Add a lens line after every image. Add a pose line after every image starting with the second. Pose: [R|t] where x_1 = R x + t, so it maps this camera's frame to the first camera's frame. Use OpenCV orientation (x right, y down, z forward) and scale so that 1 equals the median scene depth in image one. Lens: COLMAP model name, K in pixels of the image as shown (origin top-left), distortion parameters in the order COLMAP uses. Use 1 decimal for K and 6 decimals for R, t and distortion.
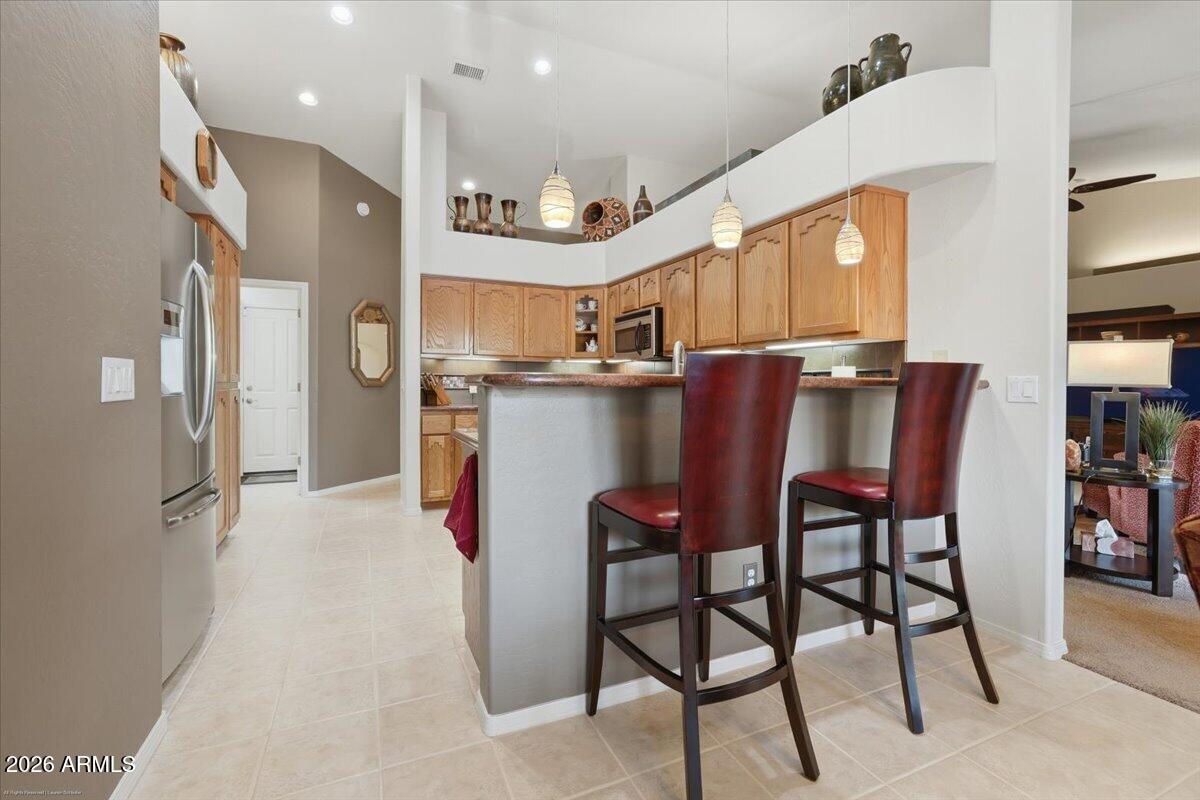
lens RADIAL K [[537.4, 0, 603.7], [0, 537.4, 381.2], [0, 0, 1]] dist [-0.014199, 0.001150]
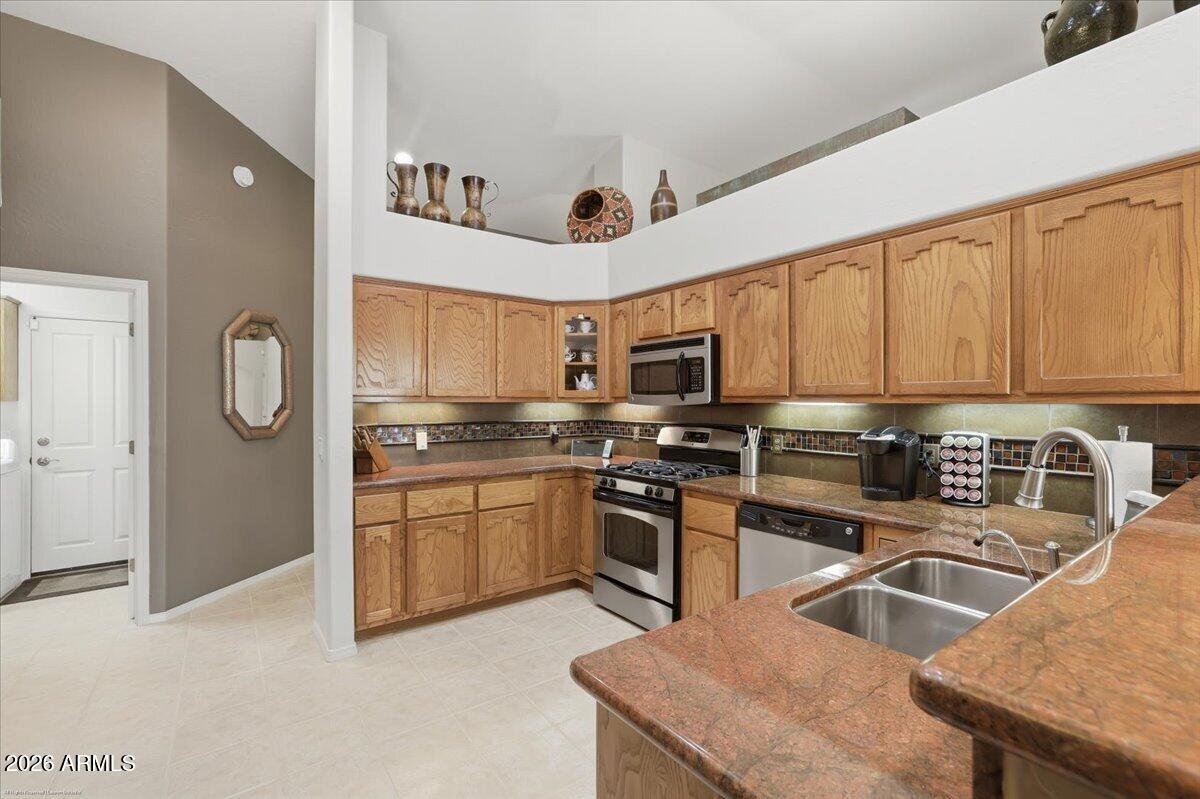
lens RADIAL K [[523.4, 0, 597.0], [0, 523.4, 396.2], [0, 0, 1]] dist [-0.009452, 0.000930]
pose [[0.978336, -0.003222, 0.206998, -0.163070], [0.003684, 0.999992, -0.001845, -0.045887], [-0.206991, 0.002568, 0.978340, 0.293667]]
